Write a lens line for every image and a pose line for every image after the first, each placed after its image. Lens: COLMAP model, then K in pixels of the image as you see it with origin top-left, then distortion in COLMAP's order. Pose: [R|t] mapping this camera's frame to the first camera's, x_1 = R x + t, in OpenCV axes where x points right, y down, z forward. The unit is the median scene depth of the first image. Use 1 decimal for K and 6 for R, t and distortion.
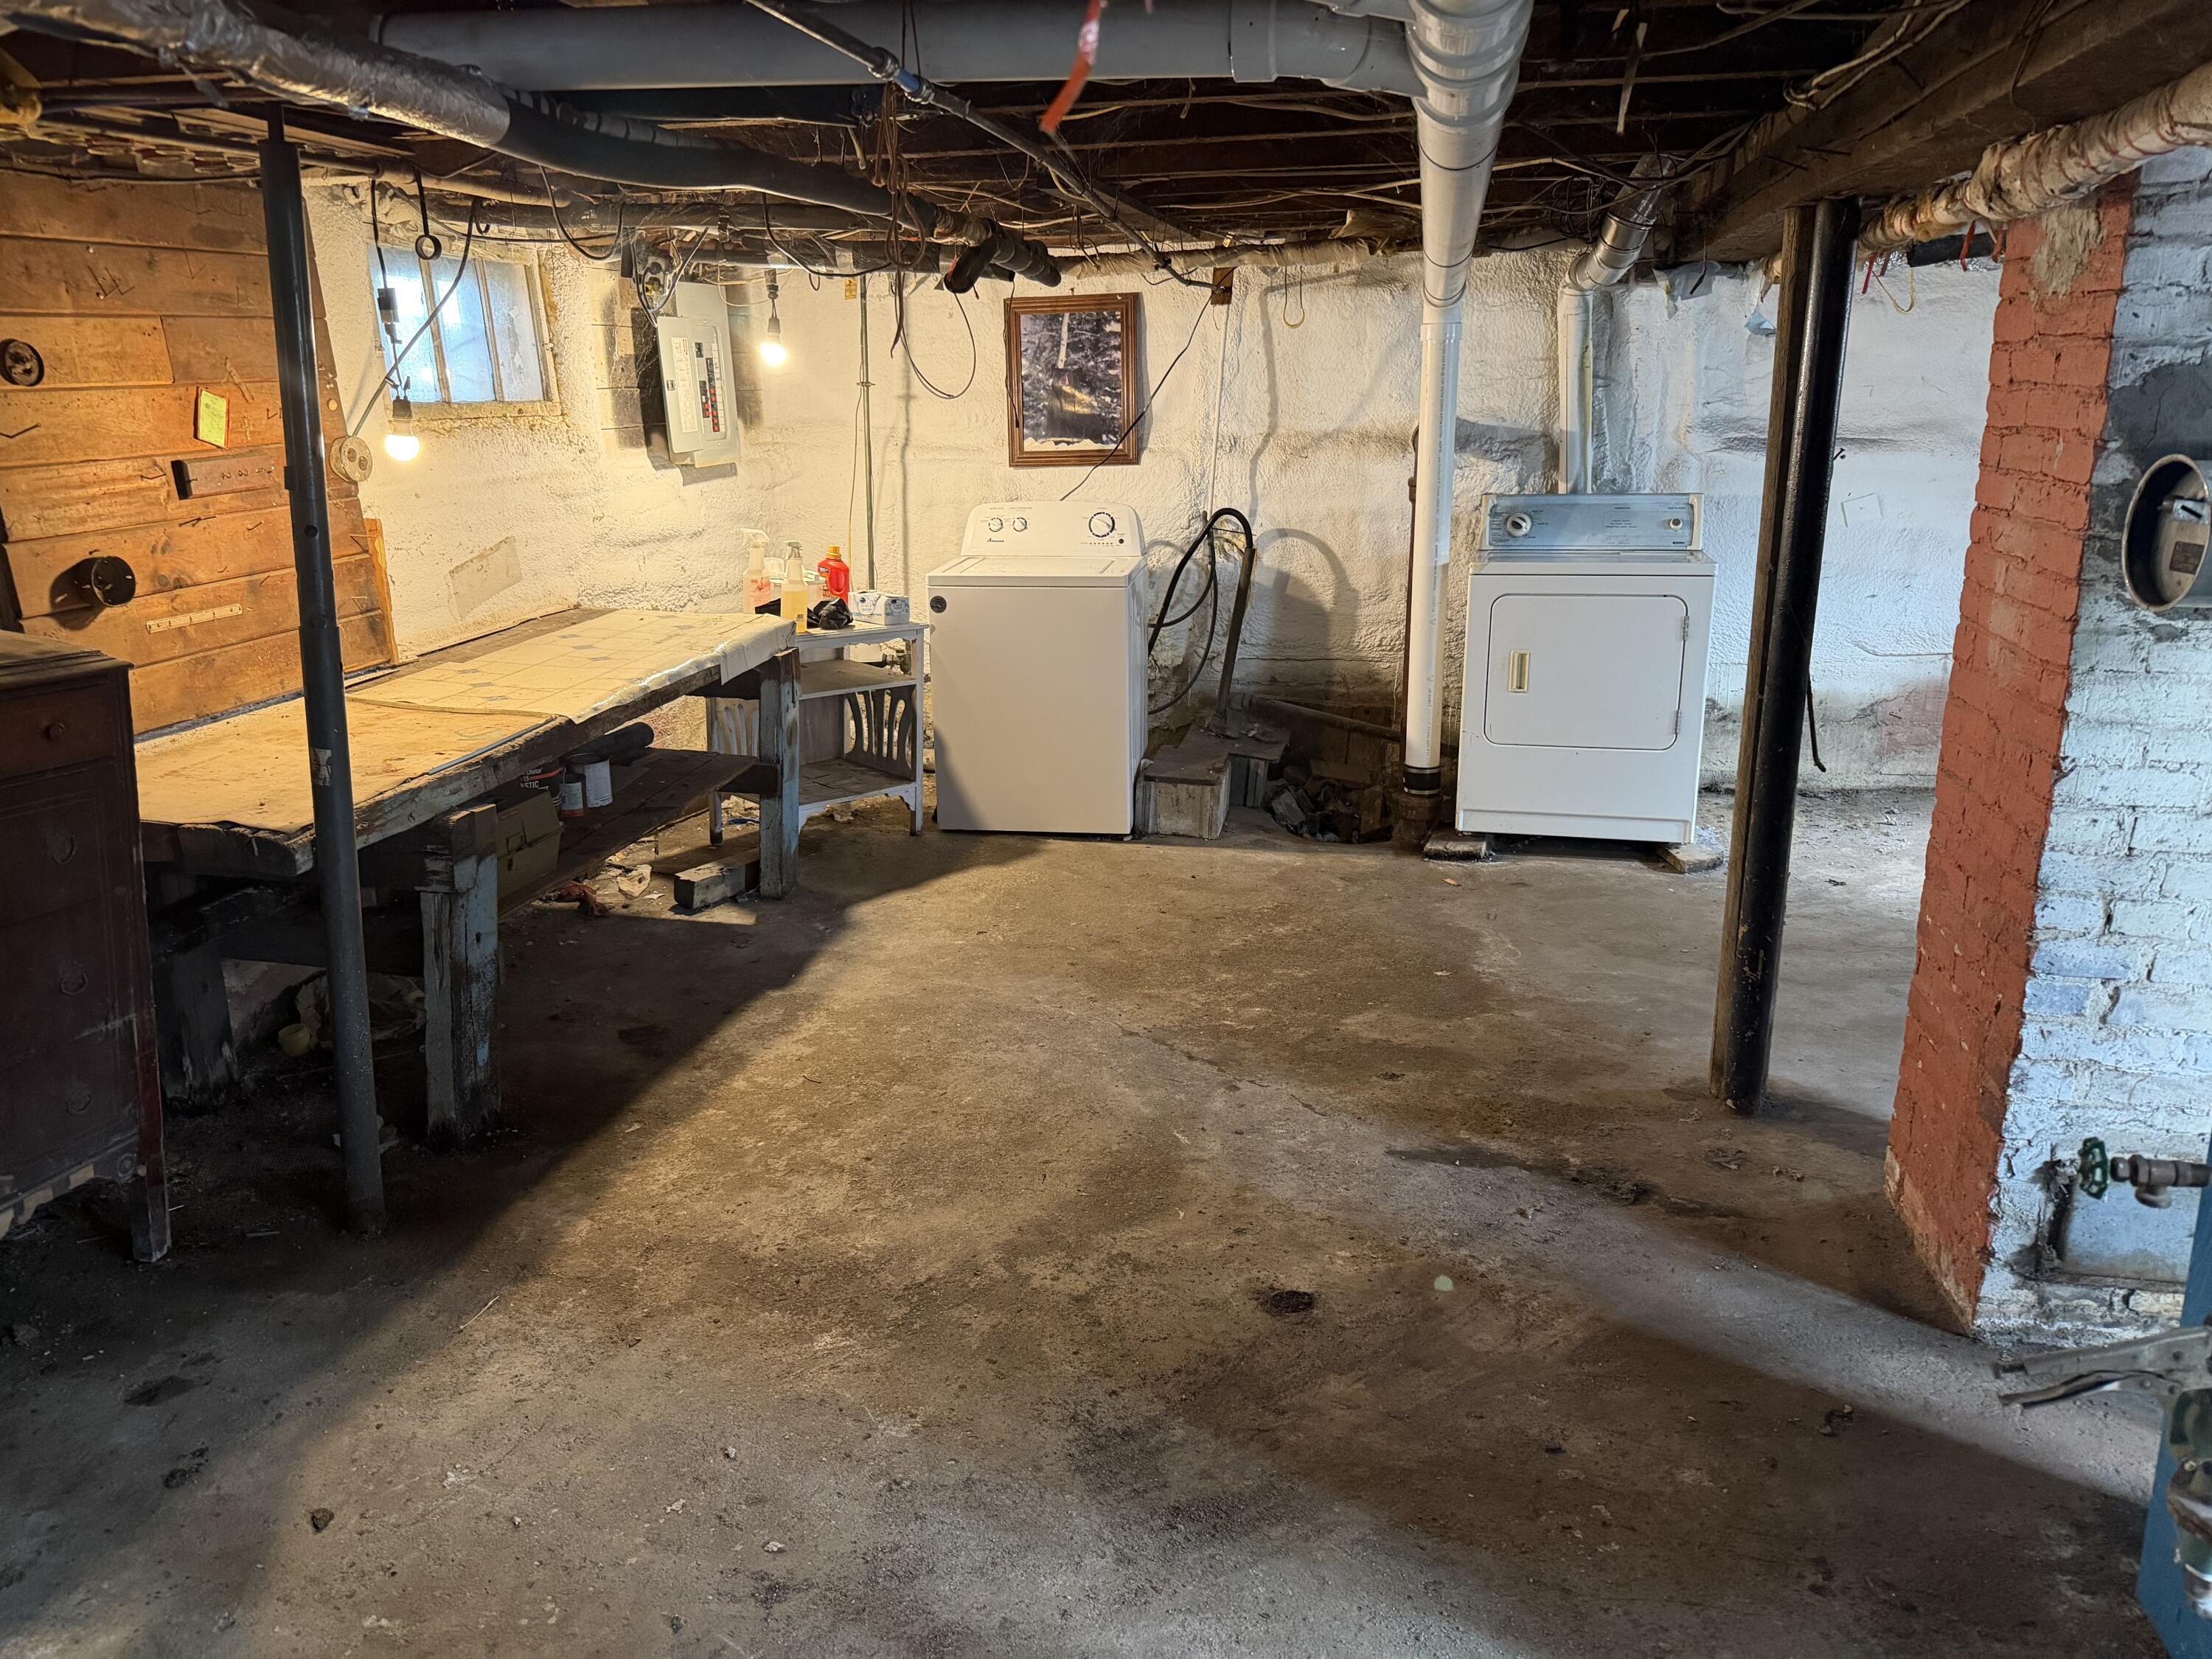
lens RADIAL K [[1535.4, 0, 1103.6], [0, 1535.4, 833.7], [0, 0, 1]] dist [0.114948, -0.189945]
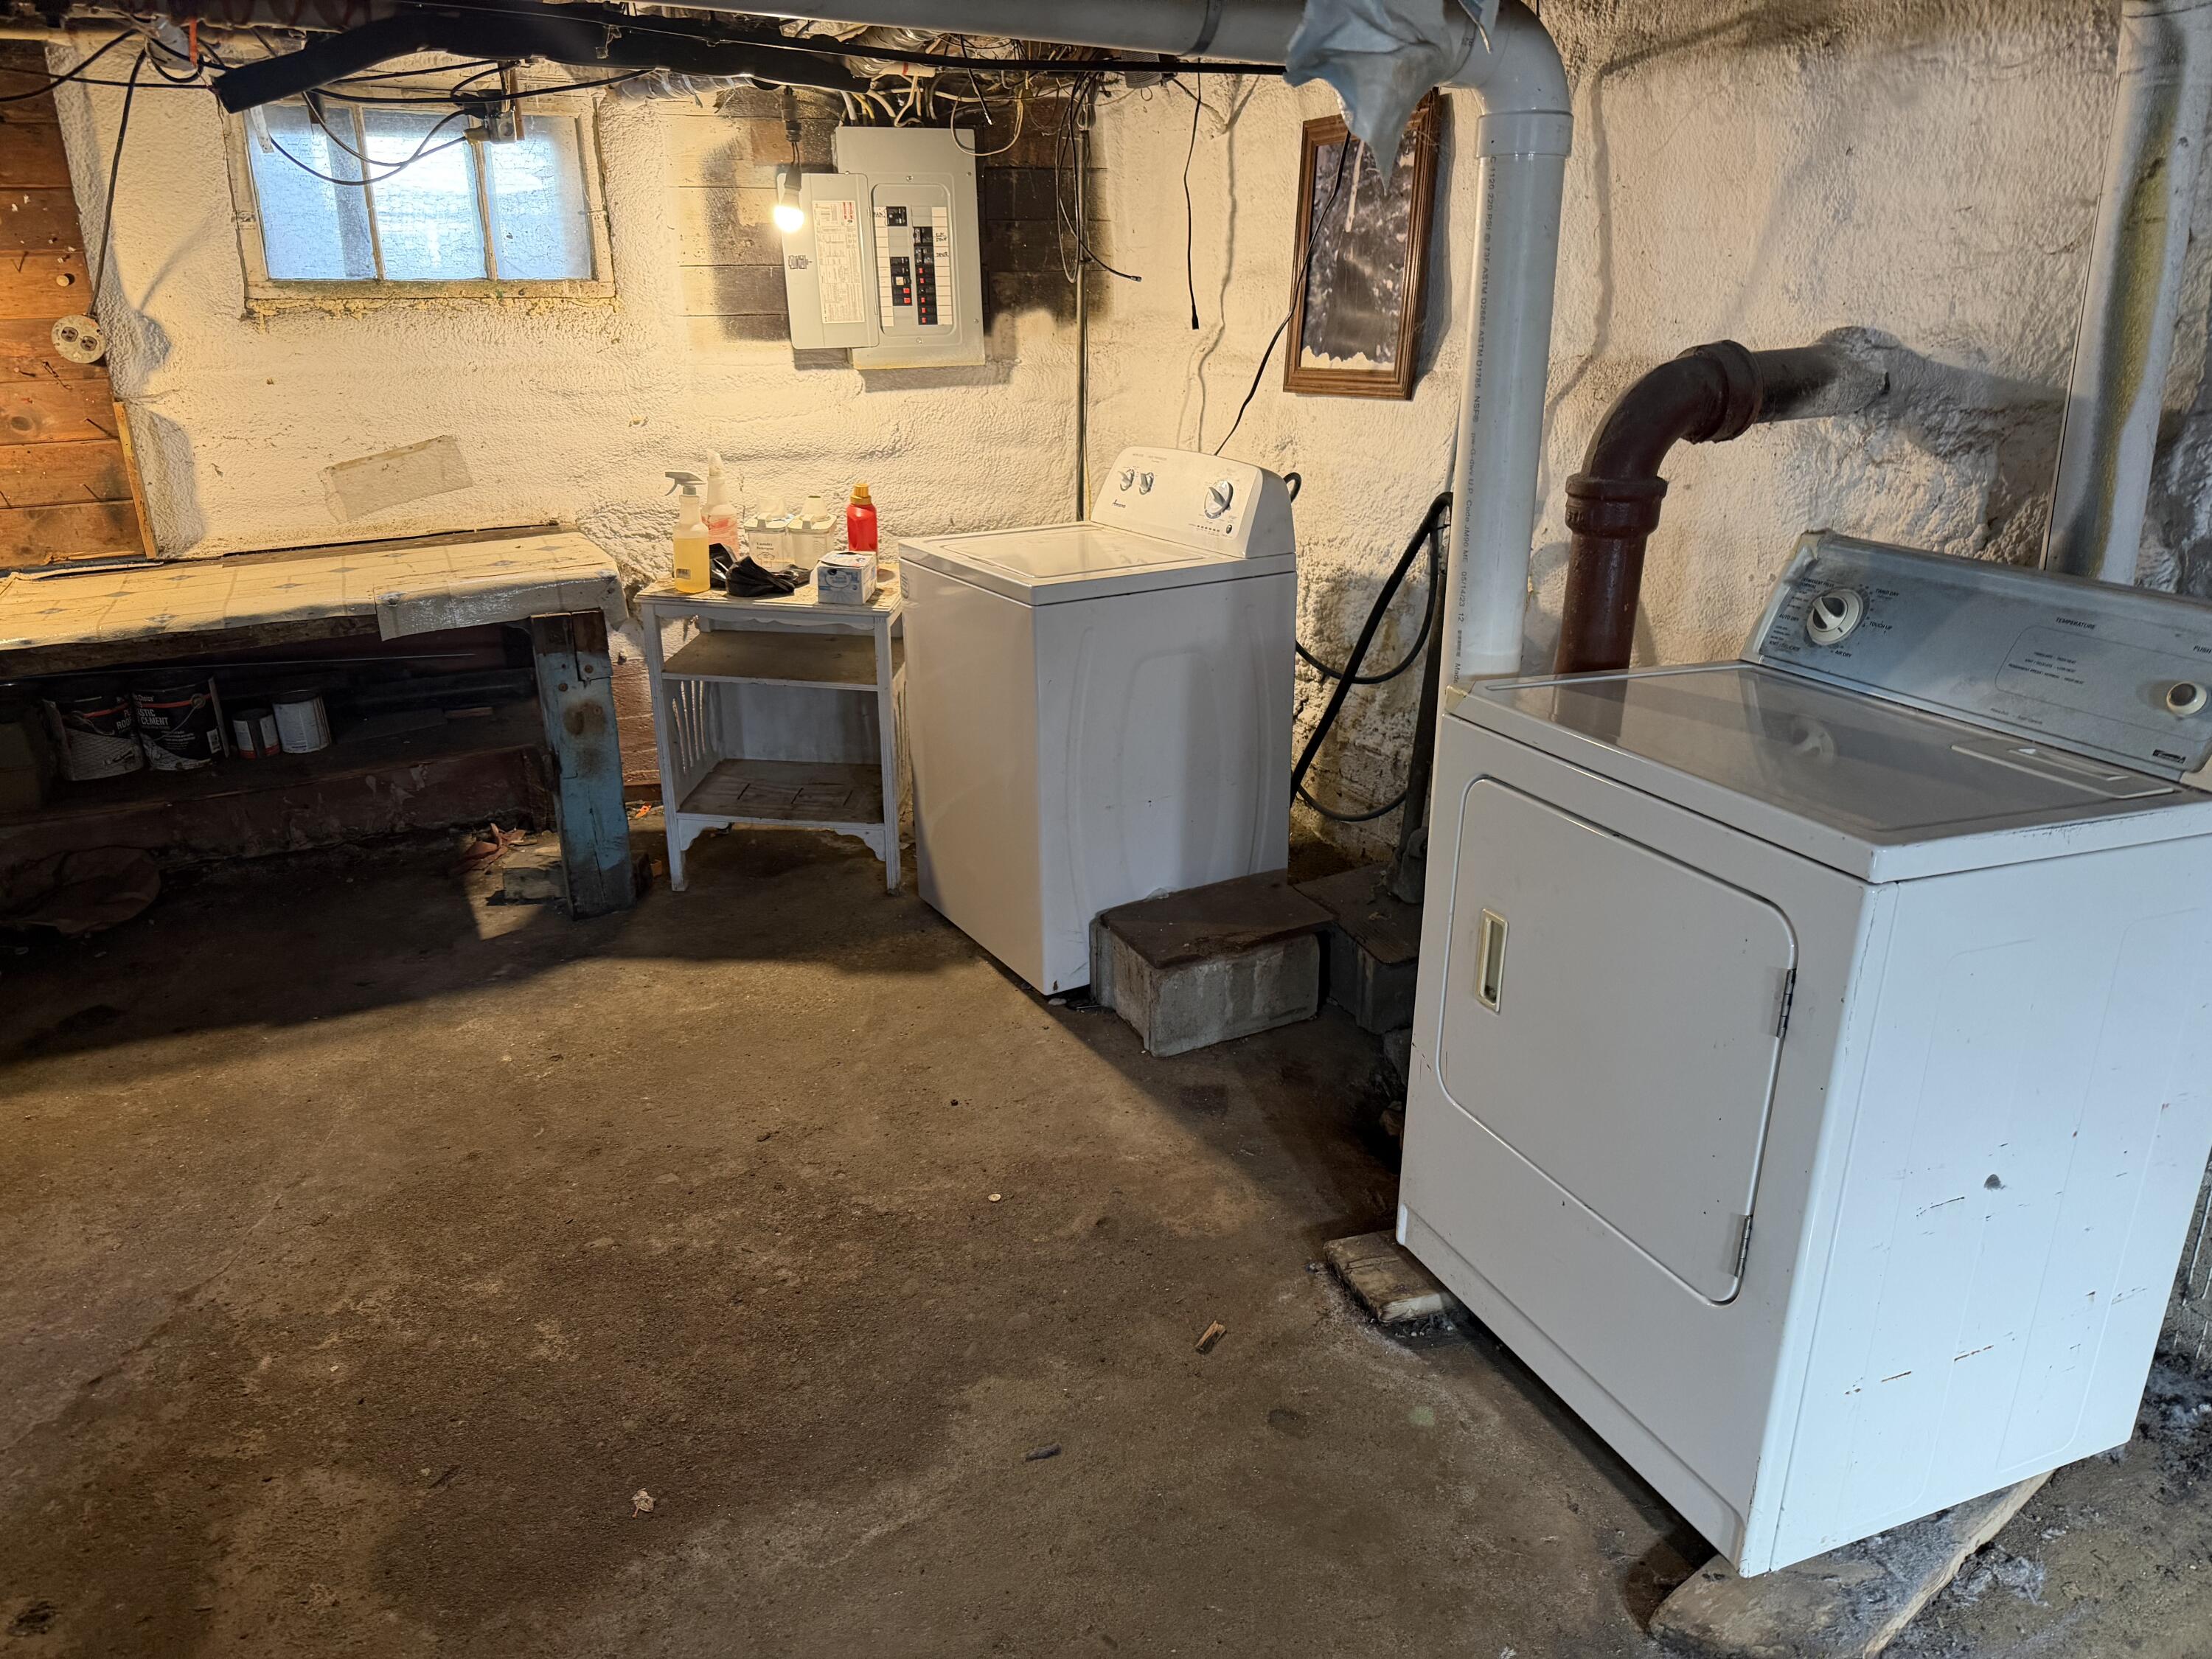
lens RADIAL K [[1535.4, 0, 1103.6], [0, 1535.4, 833.7], [0, 0, 1]] dist [0.114948, -0.189945]
pose [[0.613339, 0.275505, -0.740211, 0.471416], [-0.222018, 0.959541, 0.173174, -0.174659], [0.757973, 0.058126, 0.649691, 0.598912]]
